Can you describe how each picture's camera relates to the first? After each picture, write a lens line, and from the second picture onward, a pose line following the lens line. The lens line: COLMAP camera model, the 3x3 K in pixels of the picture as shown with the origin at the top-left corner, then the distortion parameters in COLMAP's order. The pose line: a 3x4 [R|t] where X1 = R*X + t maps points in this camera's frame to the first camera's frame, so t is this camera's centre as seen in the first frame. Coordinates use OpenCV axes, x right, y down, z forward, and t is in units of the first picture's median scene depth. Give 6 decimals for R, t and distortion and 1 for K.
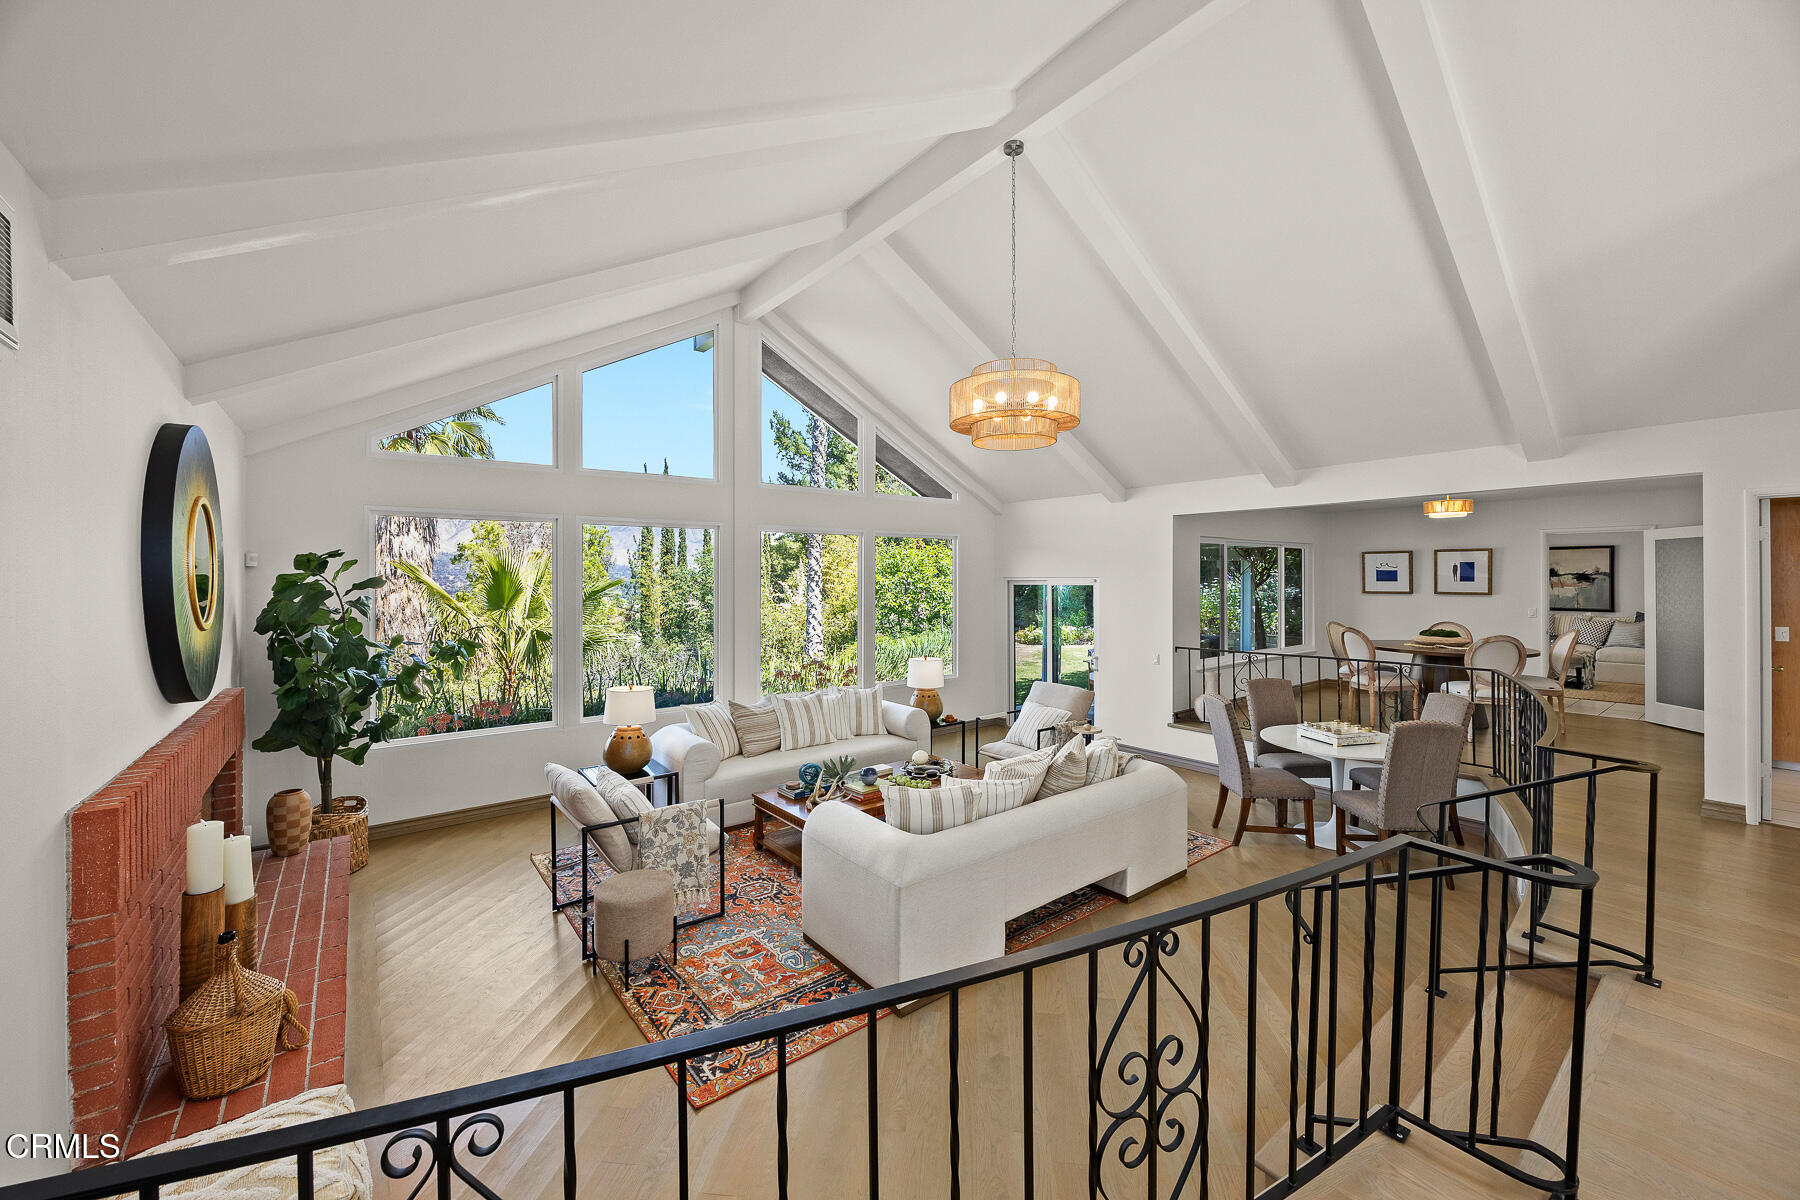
lens RADIAL K [[701.4, 0, 897.0], [0, 701.4, 580.7], [0, 0, 1]] dist [-0.000337, -0.000213]
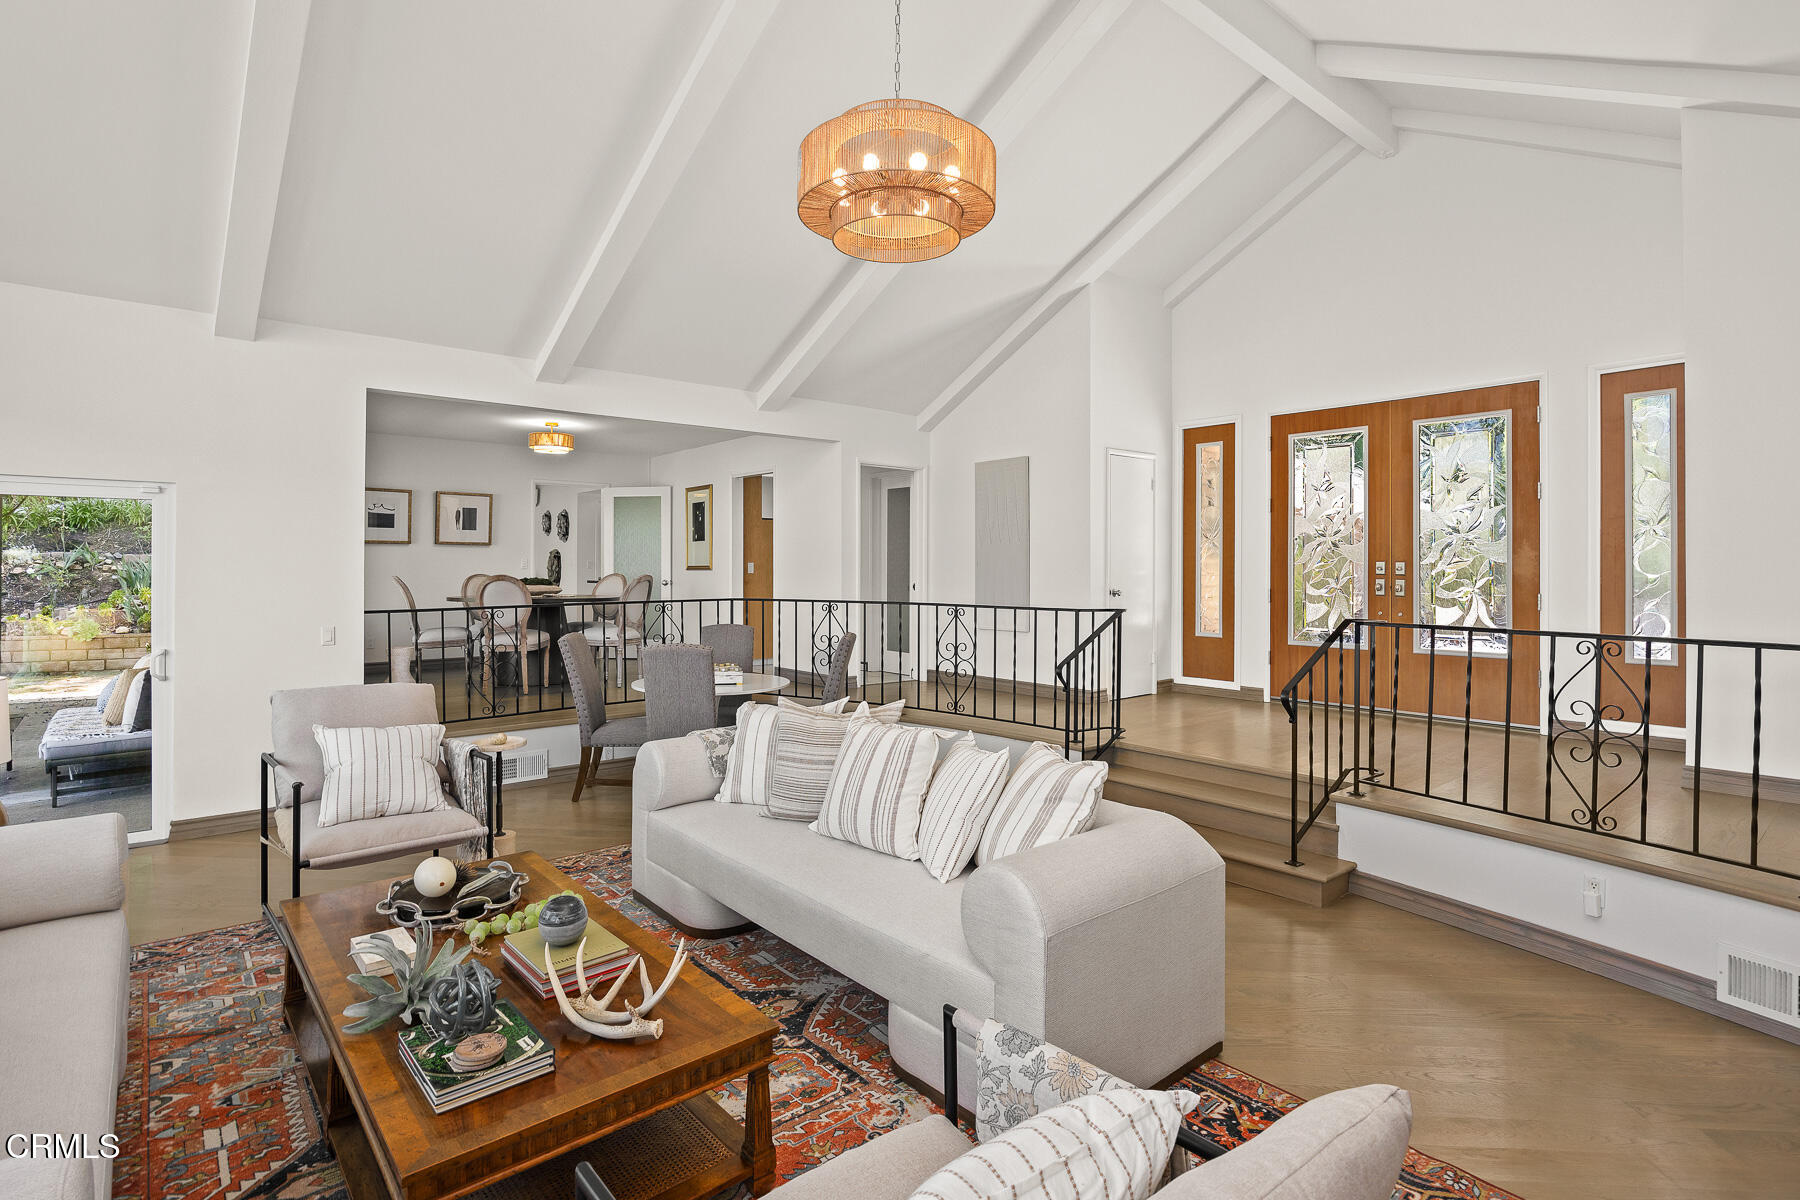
lens RADIAL K [[892.0, 0, 901.2], [0, 892.0, 564.8], [0, 0, 1]] dist [-0.017168, 0.001752]
pose [[-0.053278, 0.006536, 0.998558, -0.345309], [0.002678, 0.999976, -0.006403, 0.055903], [-0.998576, 0.002333, -0.053294, 0.540746]]
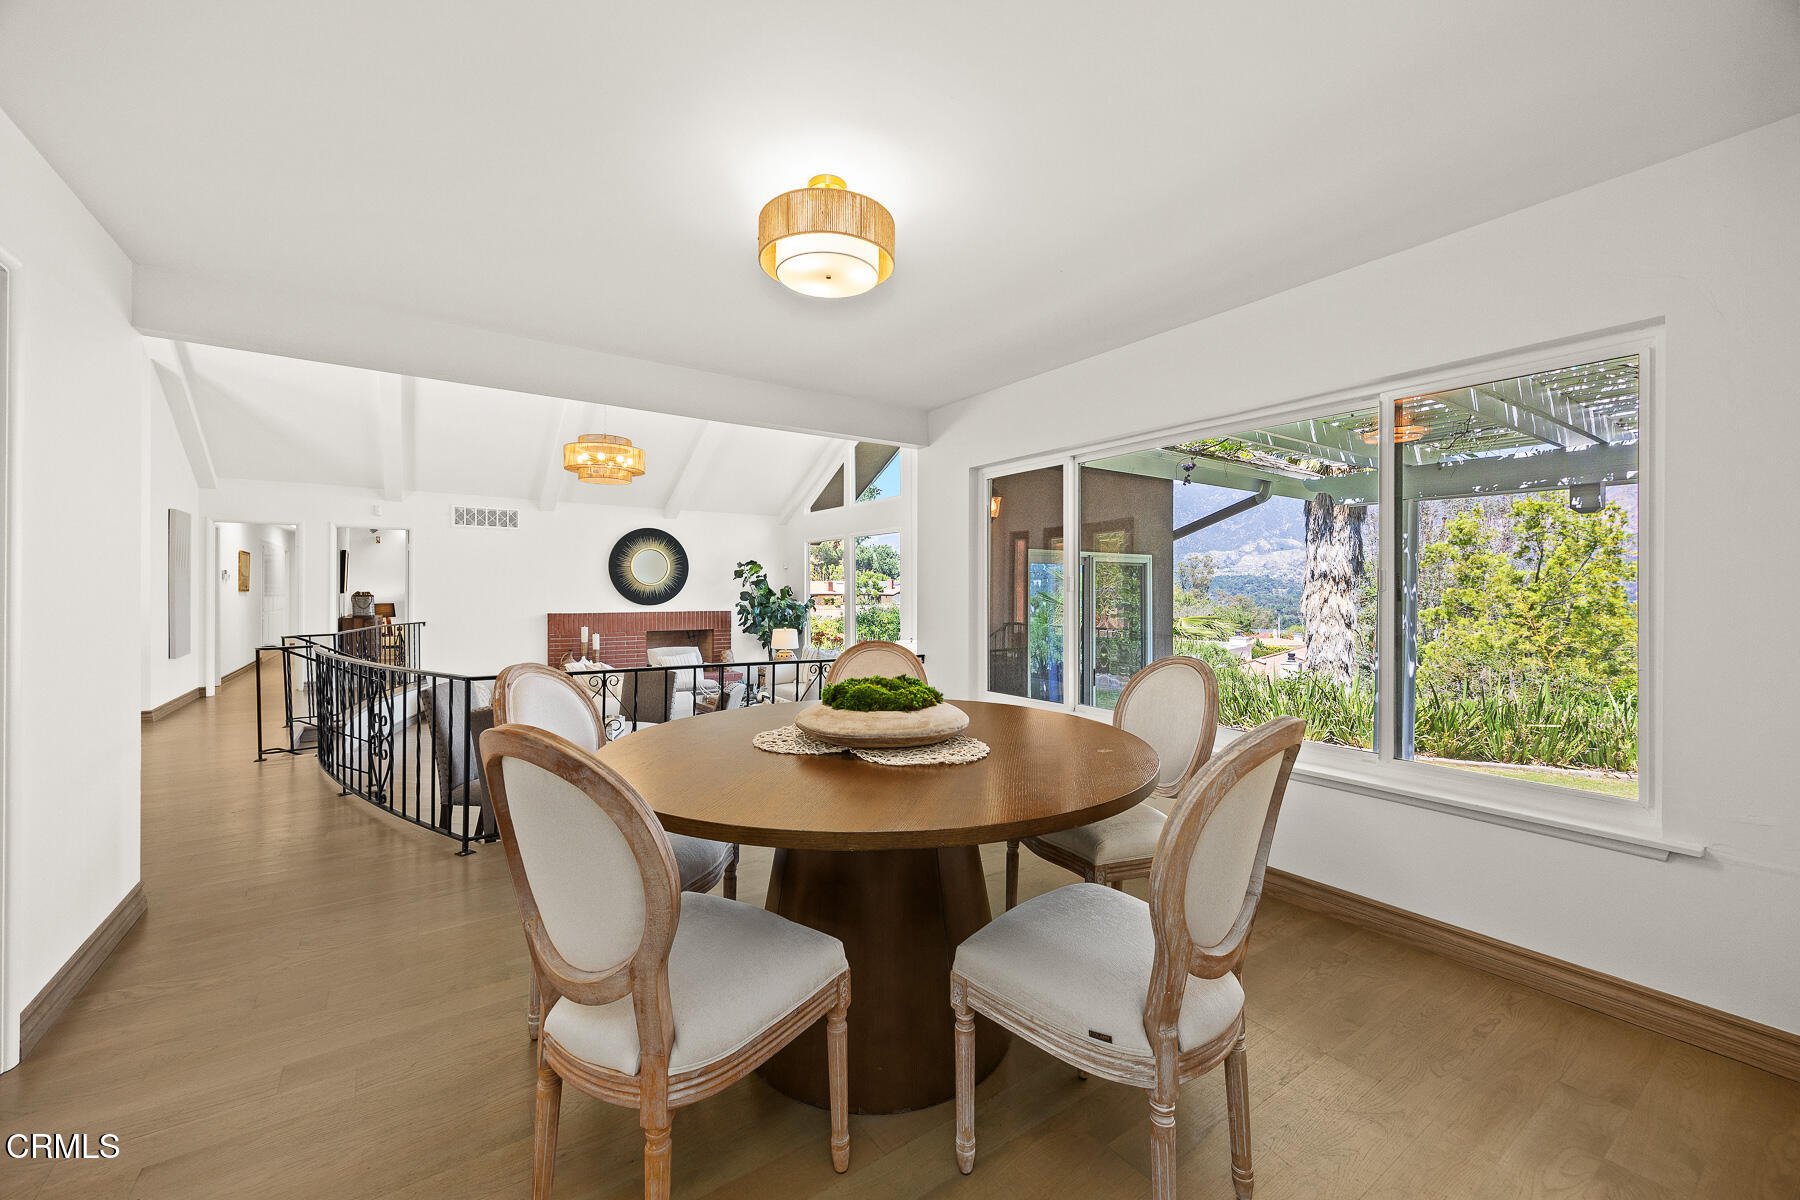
lens RADIAL K [[706.3, 0, 892.7], [0, 706.3, 592.8], [0, 0, 1]] dist [0.003228, 0.000430]
pose [[-0.048017, 0.004952, -0.998834, 0.970131], [-0.005097, 0.999973, 0.005202, 0.032168], [0.998833, 0.005341, -0.047991, 0.928579]]
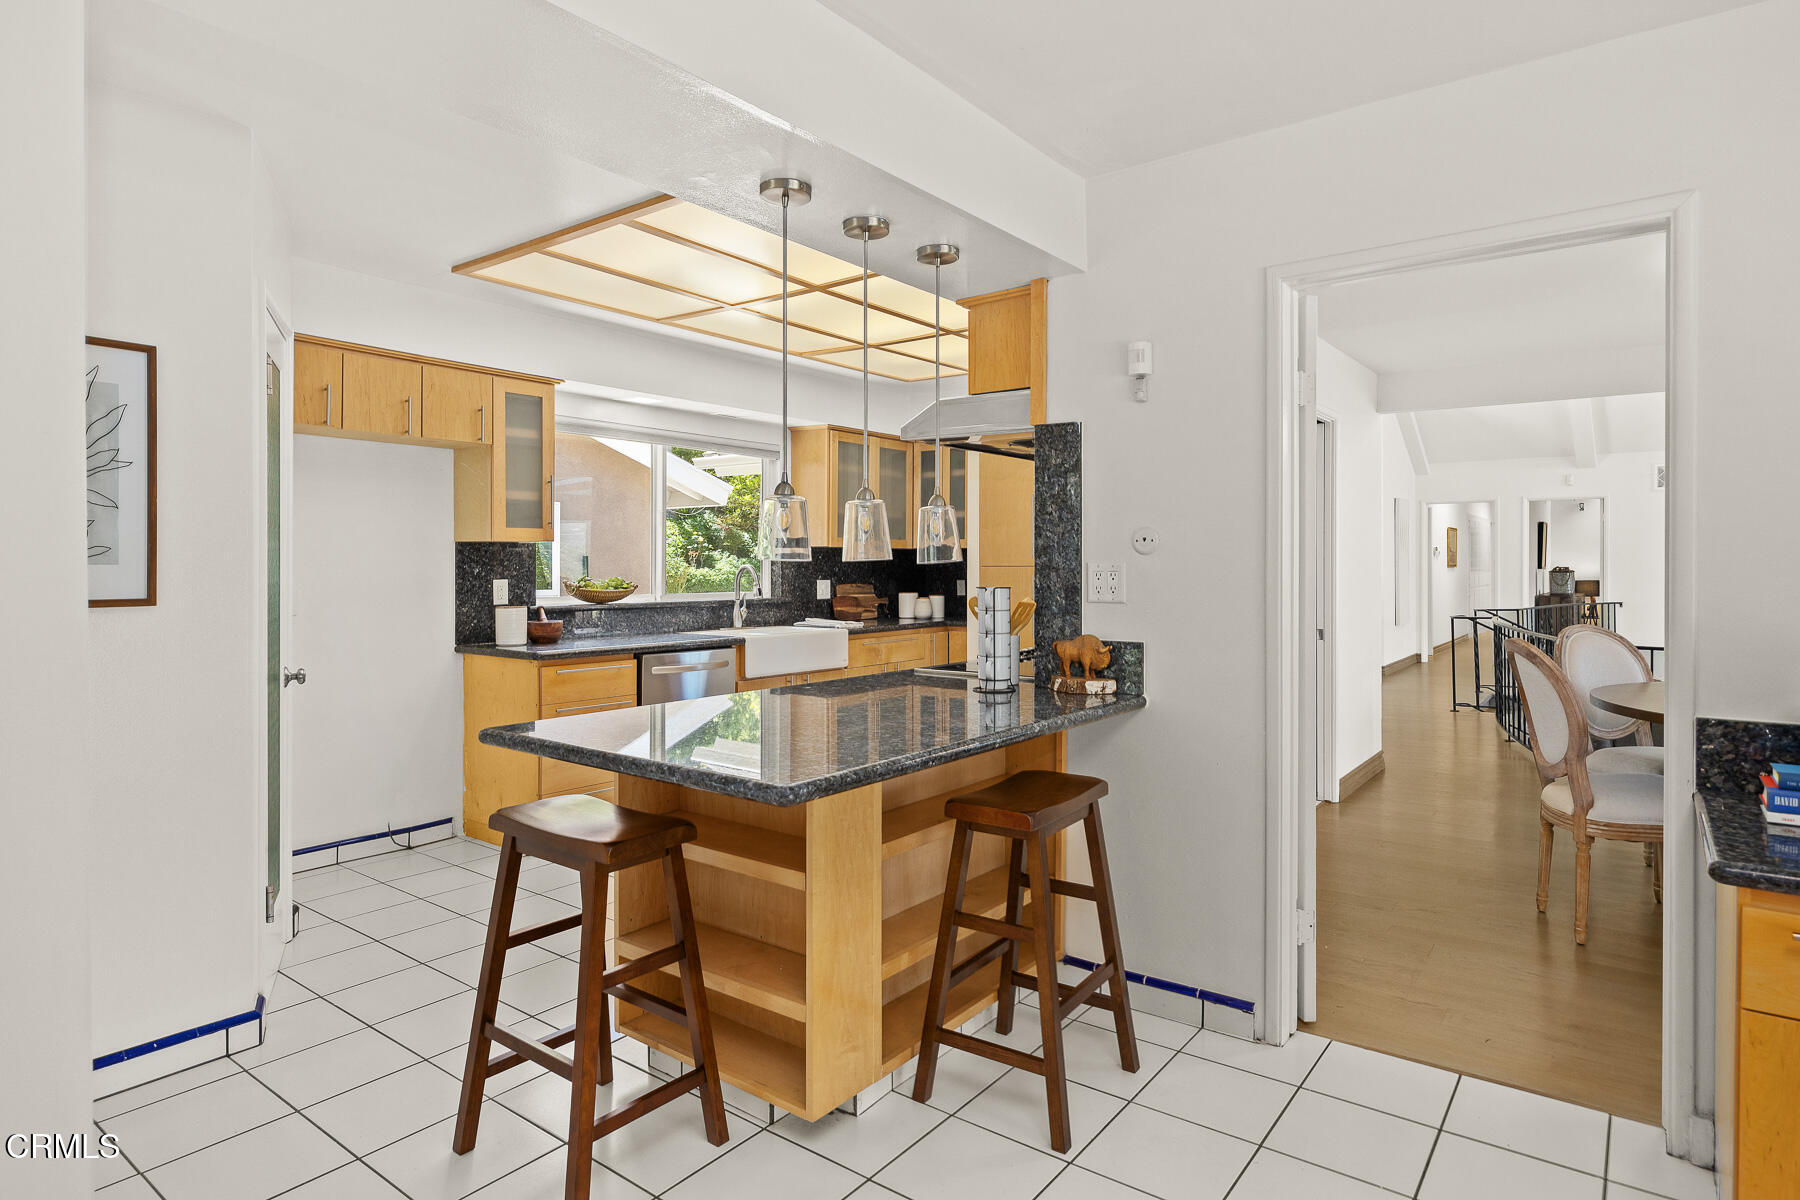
lens RADIAL K [[1005.0, 0, 901.7], [0, 1005.0, 561.9], [0, 0, 1]] dist [-0.002419, -0.000422]
pose [[-0.963813, 0.004932, -0.266533, 1.228423], [0.004337, 0.999987, 0.002820, 0.023261], [0.266543, 0.001562, -0.963822, 1.220550]]
